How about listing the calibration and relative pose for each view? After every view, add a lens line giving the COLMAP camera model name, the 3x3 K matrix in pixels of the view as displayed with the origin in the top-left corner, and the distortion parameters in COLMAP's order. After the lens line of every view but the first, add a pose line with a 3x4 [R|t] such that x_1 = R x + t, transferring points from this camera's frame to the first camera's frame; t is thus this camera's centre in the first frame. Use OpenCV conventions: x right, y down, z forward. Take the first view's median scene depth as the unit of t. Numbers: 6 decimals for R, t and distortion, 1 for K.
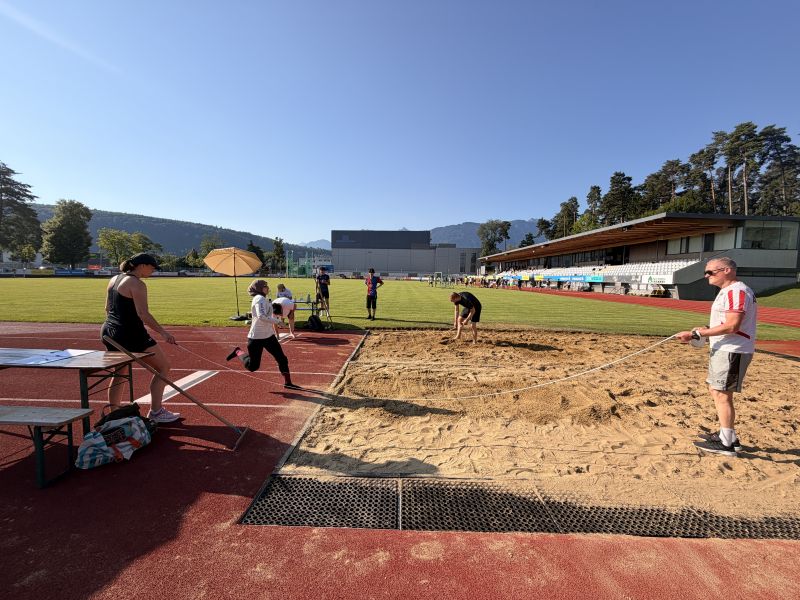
lens RADIAL K [[318.5, 0, 395.8], [0, 318.5, 303.2], [0, 0, 1]] dist [-0.000044, -0.000117]
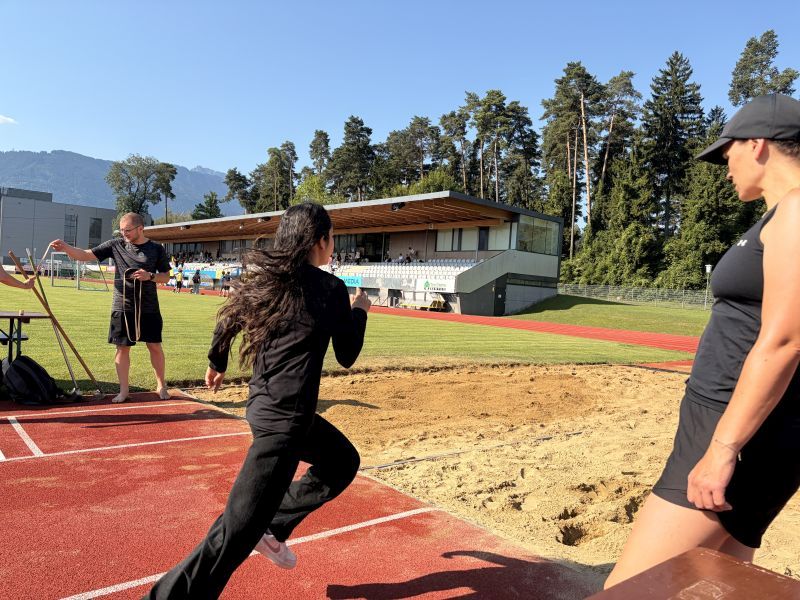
lens RADIAL K [[605.4, 0, 407.3], [0, 605.4, 304.4], [0, 0, 1]] dist [0.049339, -0.053441]
pose [[0.744678, 0.012908, 0.667299, -0.285147], [0.007372, 0.999593, -0.027562, 0.004623], [-0.667383, 0.025444, 0.744280, 0.206101]]
